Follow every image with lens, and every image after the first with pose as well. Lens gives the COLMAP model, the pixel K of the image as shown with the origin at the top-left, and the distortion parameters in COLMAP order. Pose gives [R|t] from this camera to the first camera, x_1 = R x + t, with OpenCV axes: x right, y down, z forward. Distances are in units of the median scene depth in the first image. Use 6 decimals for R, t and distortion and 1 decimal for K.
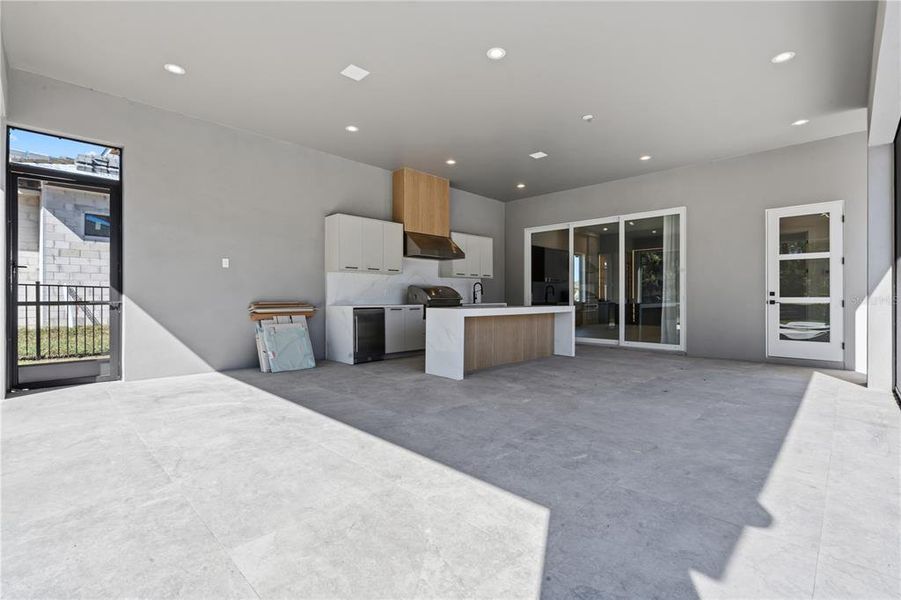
lens RADIAL K [[410.9, 0, 452.8], [0, 410.9, 297.2], [0, 0, 1]] dist [-0.004729, 0.000826]
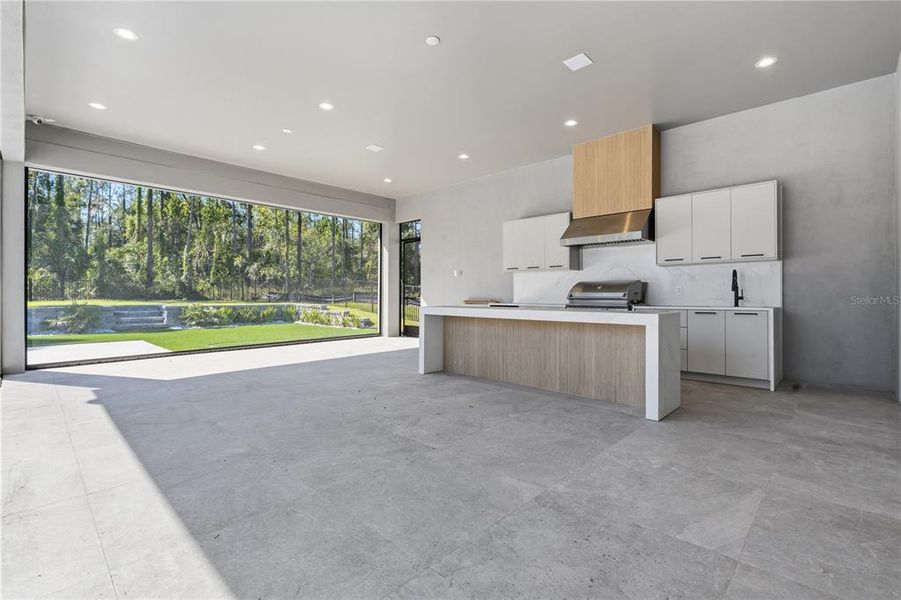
lens RADIAL K [[410.9, 0, 450.6], [0, 410.9, 297.8], [0, 0, 1]] dist [-0.004729, 0.000826]
pose [[-0.011827, -0.000043, -0.999930, 0.810948], [0.001852, 0.999998, -0.000065, 0.004487], [0.999928, -0.001852, -0.011827, 0.819026]]
